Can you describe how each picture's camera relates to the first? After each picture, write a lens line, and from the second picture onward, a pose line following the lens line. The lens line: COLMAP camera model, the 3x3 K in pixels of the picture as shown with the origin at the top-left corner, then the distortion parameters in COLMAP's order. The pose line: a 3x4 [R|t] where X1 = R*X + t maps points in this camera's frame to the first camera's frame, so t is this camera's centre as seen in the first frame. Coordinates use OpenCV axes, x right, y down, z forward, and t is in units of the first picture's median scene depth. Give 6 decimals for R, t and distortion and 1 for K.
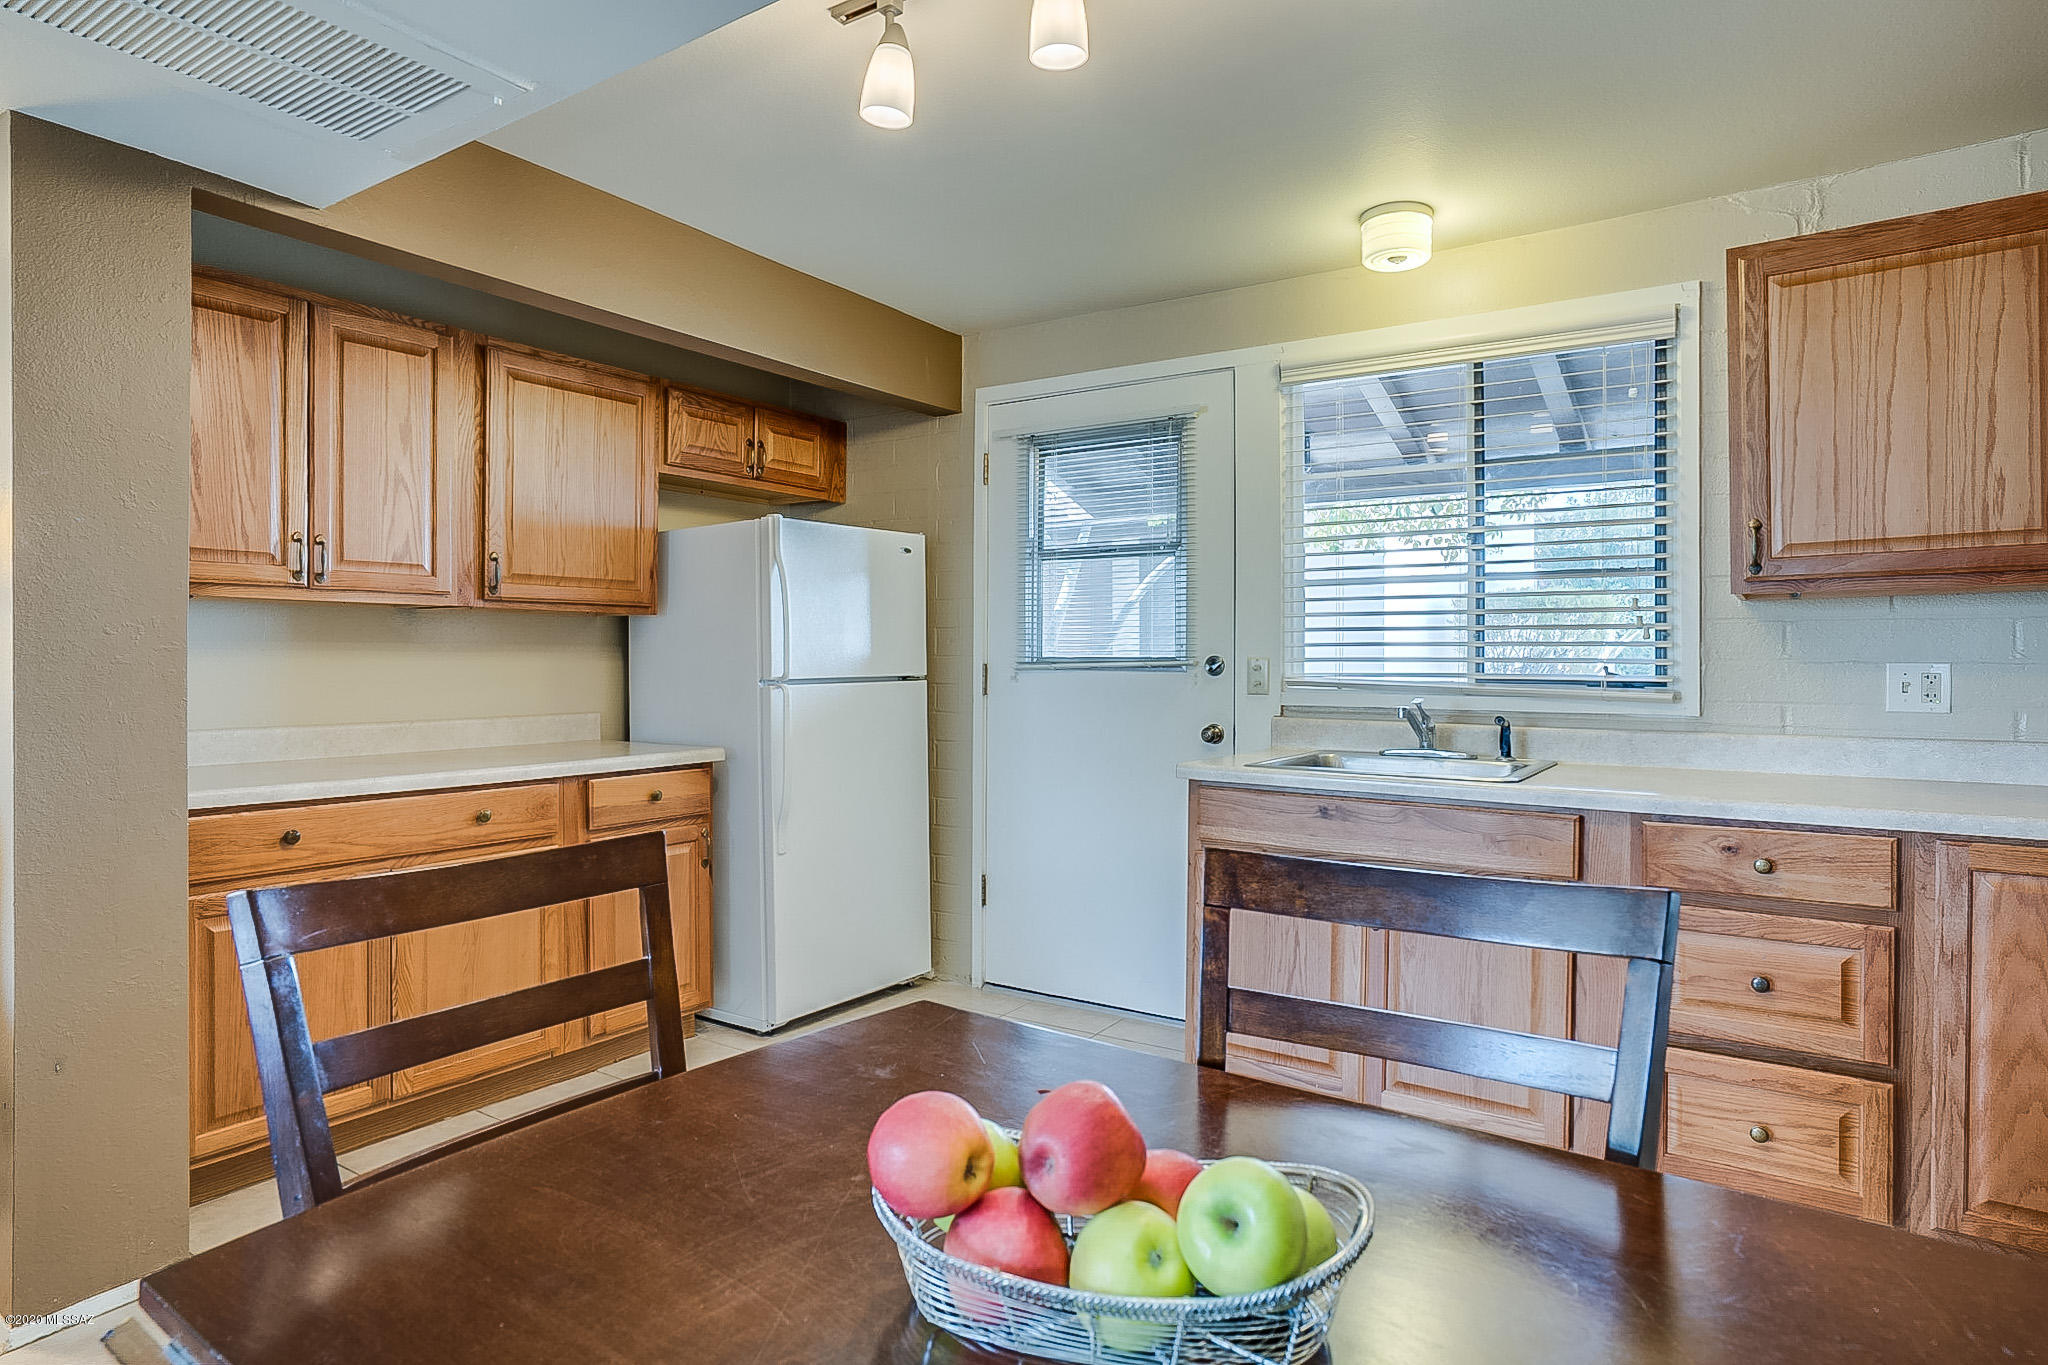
lens RADIAL K [[1127.4, 0, 1025.3], [0, 1127.4, 667.5], [0, 0, 1]] dist [-0.025421, 0.003525]
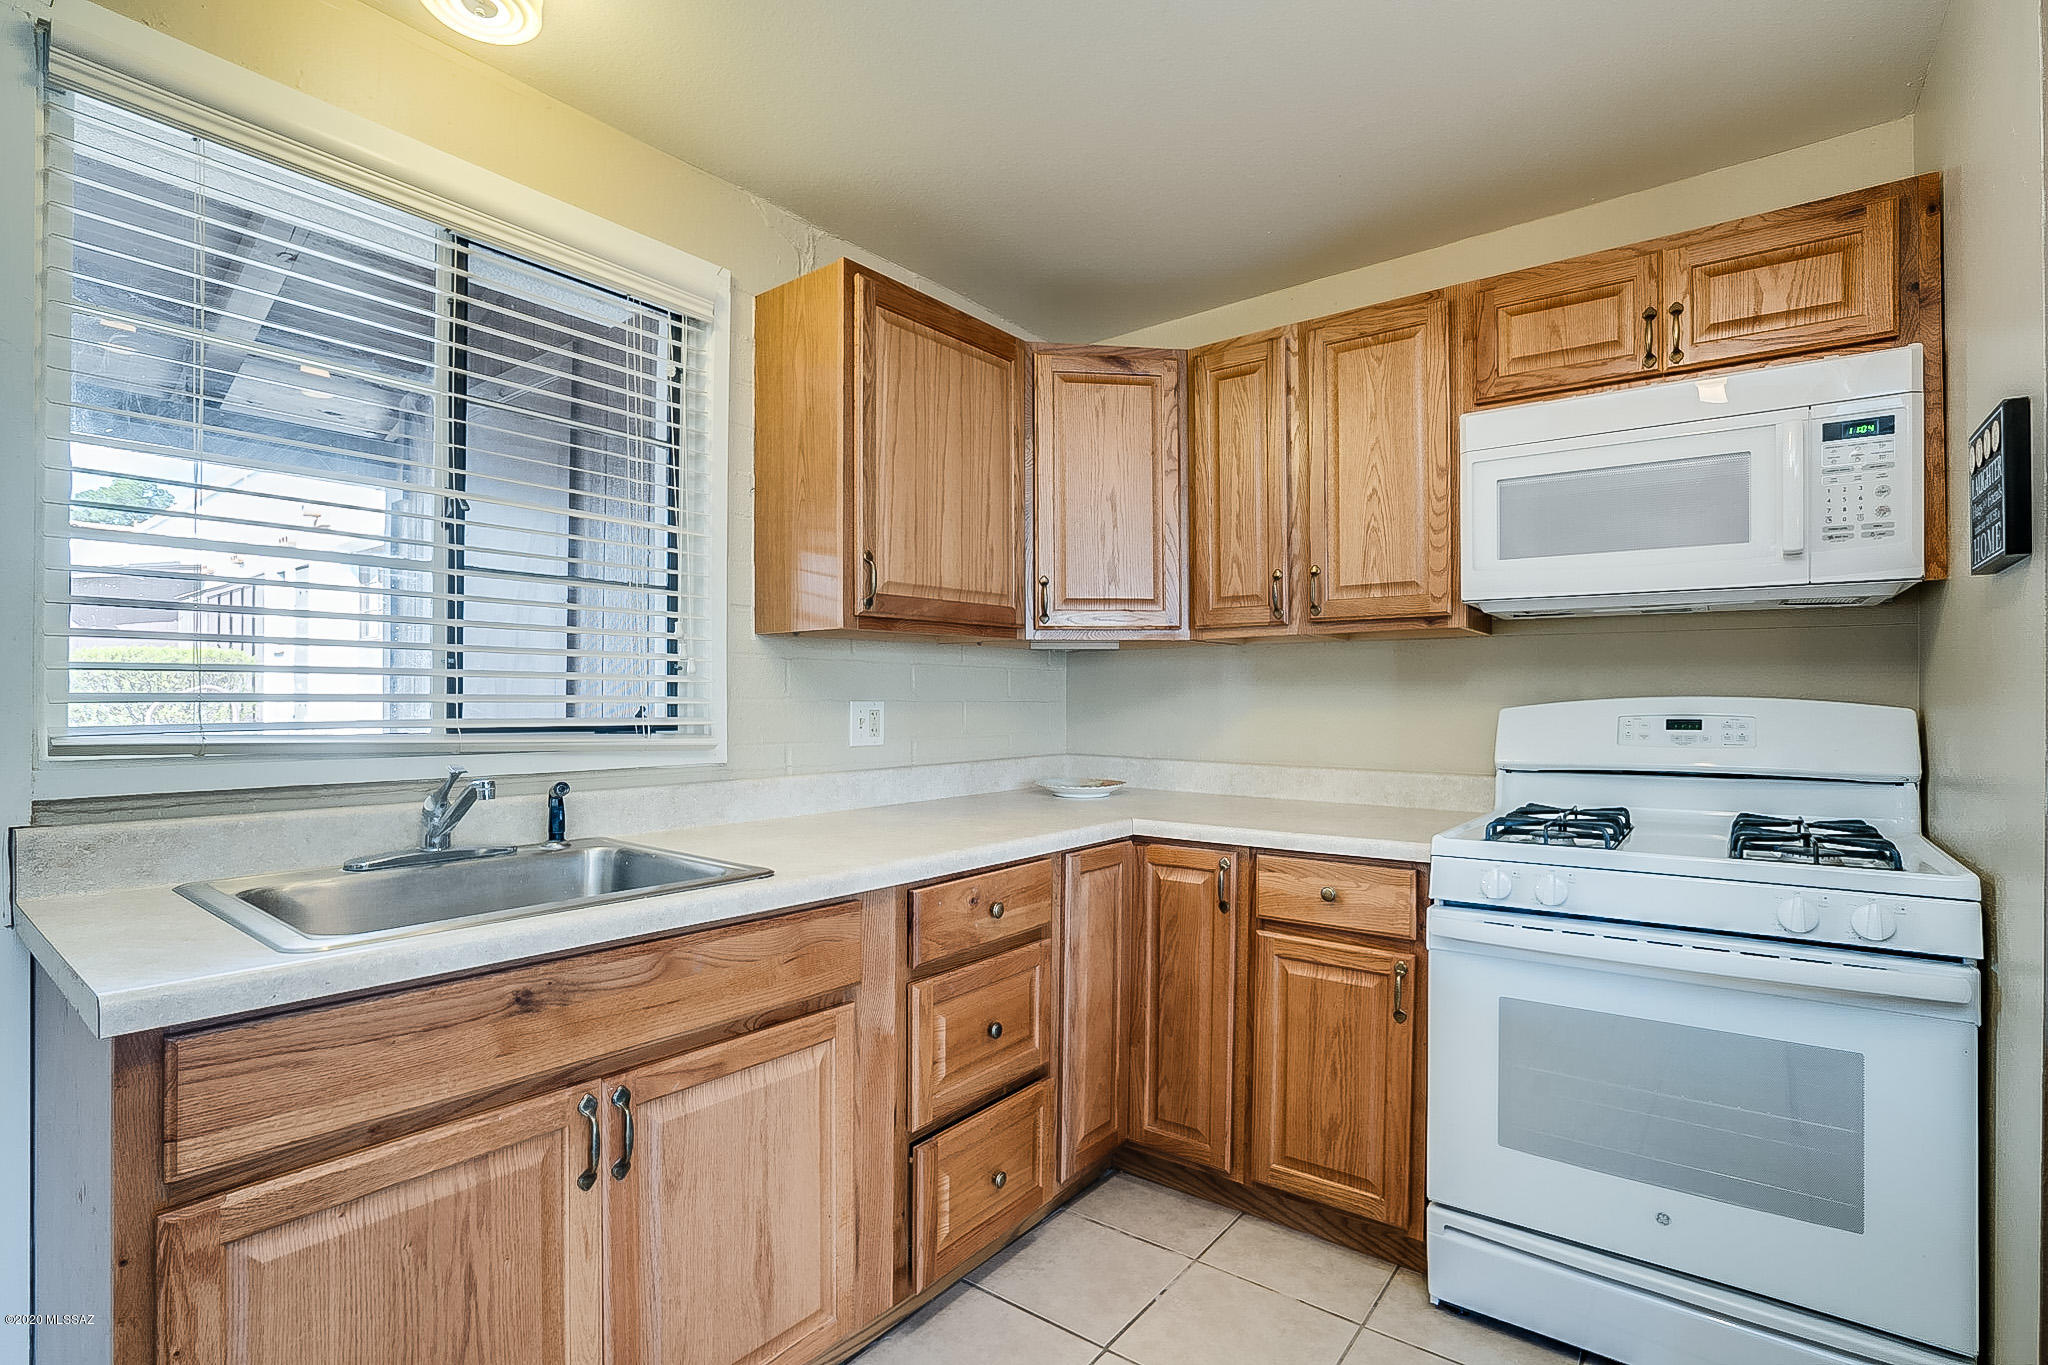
lens RADIAL K [[961.2, 0, 998.6], [0, 961.2, 691.7], [0, 0, 1]] dist [-0.050326, 0.016510]
pose [[0.064825, 0.004882, 0.997885, -0.120560], [0.004007, 0.999979, -0.005153, -0.006129], [-0.997889, 0.004332, 0.064804, 0.646070]]
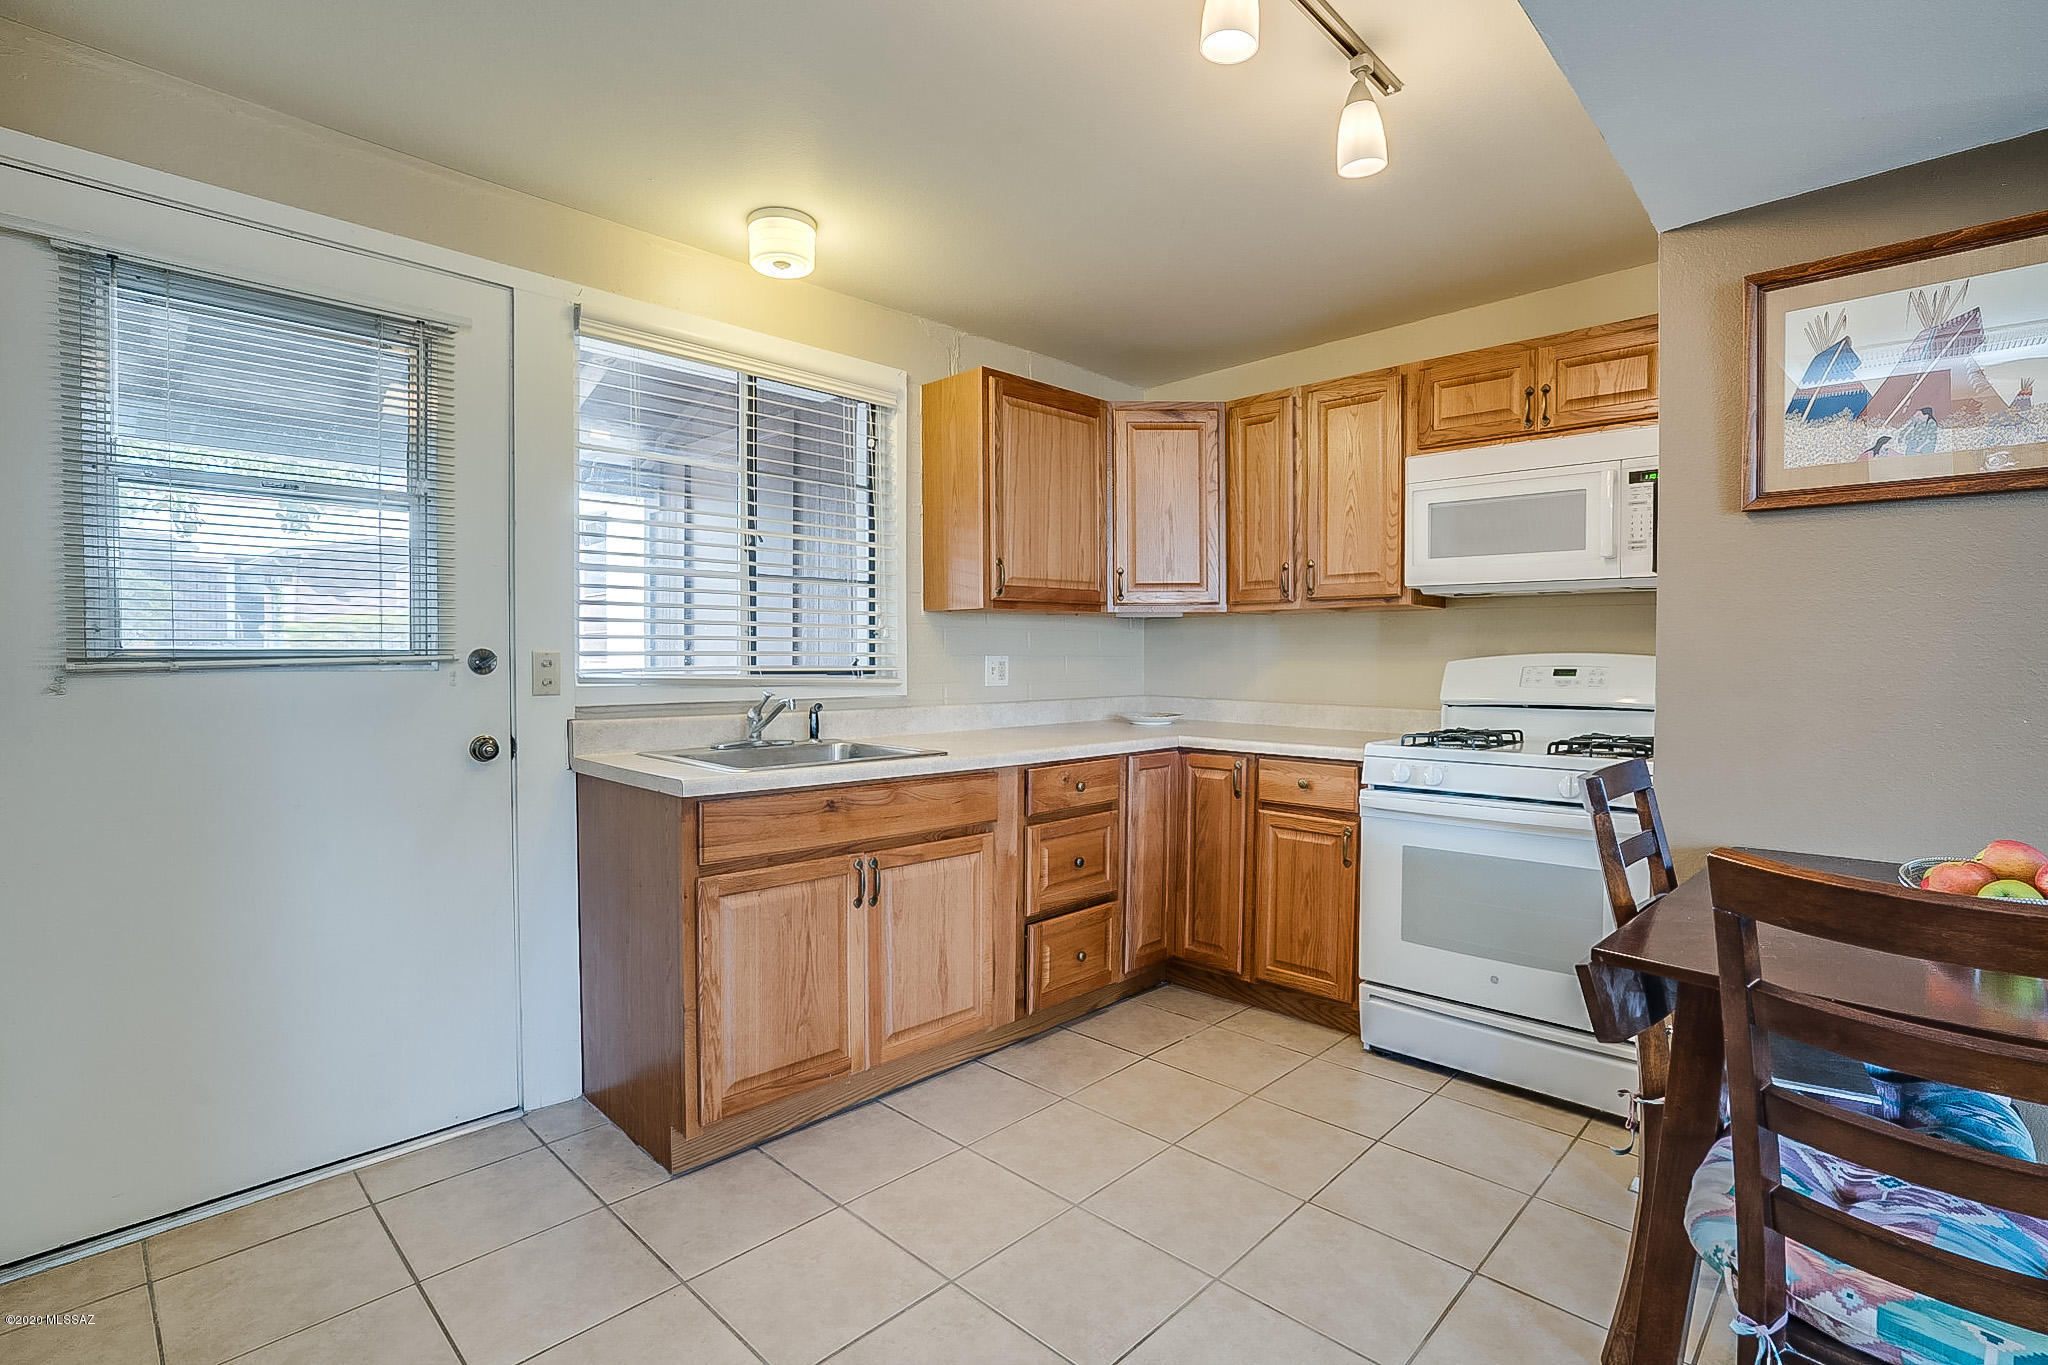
lens RADIAL K [[961.2, 0, 1005.4], [0, 961.2, 678.3], [0, 0, 1]] dist [-0.050326, 0.016510]
pose [[0.180904, -0.026938, 0.983132, -0.457974], [0.004521, 0.999637, 0.026559, -0.006148], [-0.983490, -0.000360, 0.180960, 0.589353]]
